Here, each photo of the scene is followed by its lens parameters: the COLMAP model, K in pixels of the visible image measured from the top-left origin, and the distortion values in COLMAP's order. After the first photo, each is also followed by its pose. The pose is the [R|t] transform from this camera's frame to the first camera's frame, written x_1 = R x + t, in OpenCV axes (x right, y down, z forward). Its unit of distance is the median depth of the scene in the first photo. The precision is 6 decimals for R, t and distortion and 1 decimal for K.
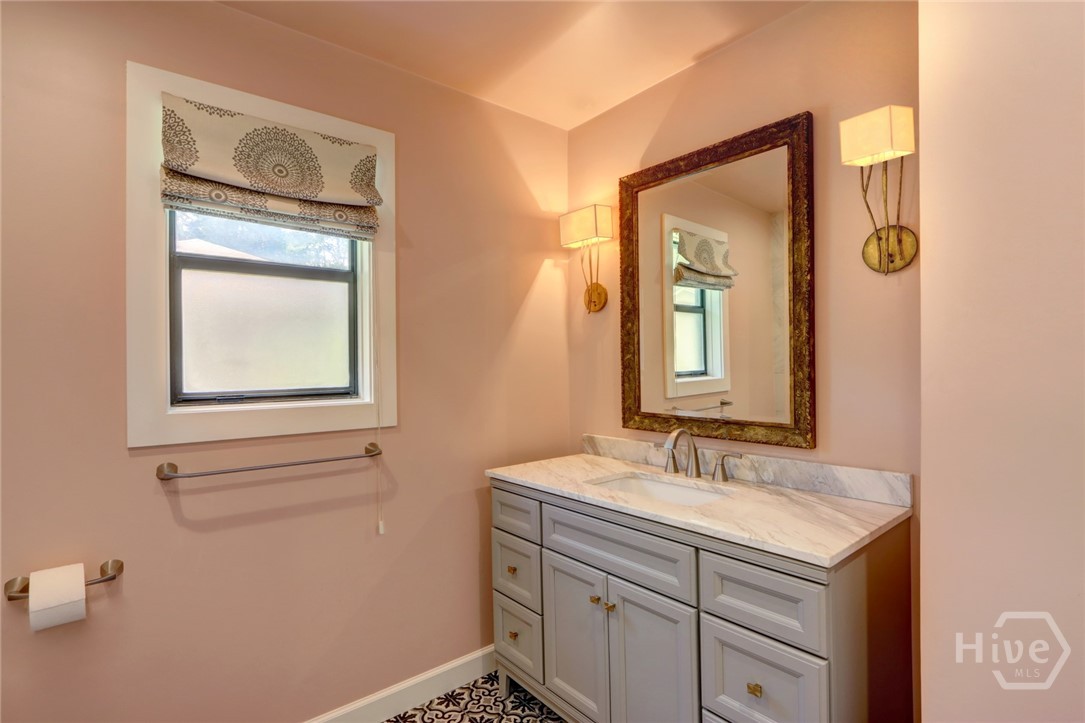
lens RADIAL K [[516.6, 0, 542.5], [0, 516.6, 361.5], [0, 0, 1]] dist [-0.012454, -0.000042]
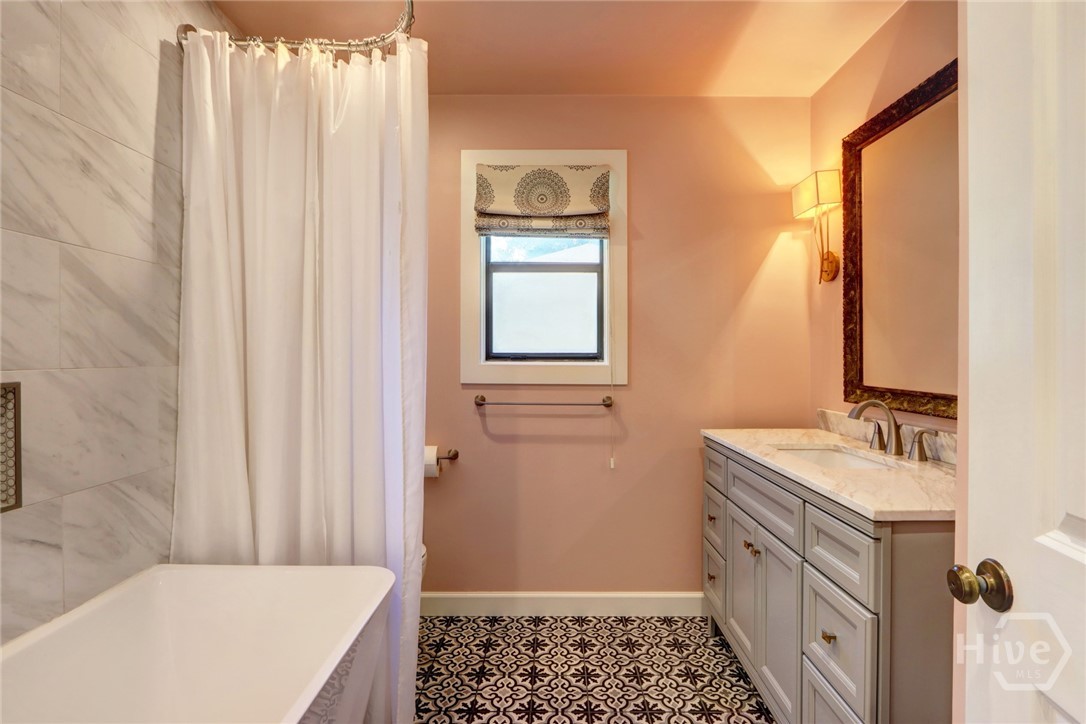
lens RADIAL K [[534.9, 0, 543.2], [0, 534.9, 351.1], [0, 0, 1]] dist [-0.012329, 0.001233]
pose [[0.761124, 0.012305, -0.648489, 0.421936], [-0.011142, 0.999921, 0.005896, 0.041141], [0.648510, 0.002738, 0.761201, -0.119422]]
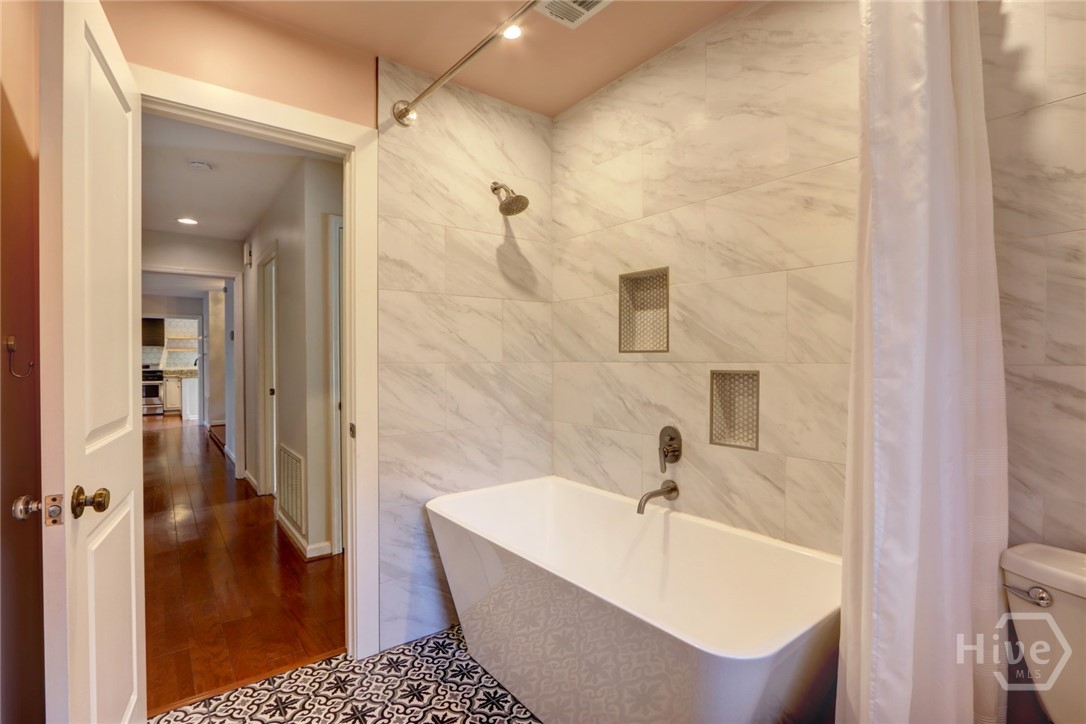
lens RADIAL K [[498.0, 0, 533.6], [0, 498.0, 356.9], [0, 0, 1]] dist [-0.011798, 0.000509]
pose [[-0.999375, 0.025983, 0.023980, -0.080600], [0.025918, 0.999660, -0.003001, 0.055188], [-0.024050, -0.002378, -0.999708, 0.908430]]
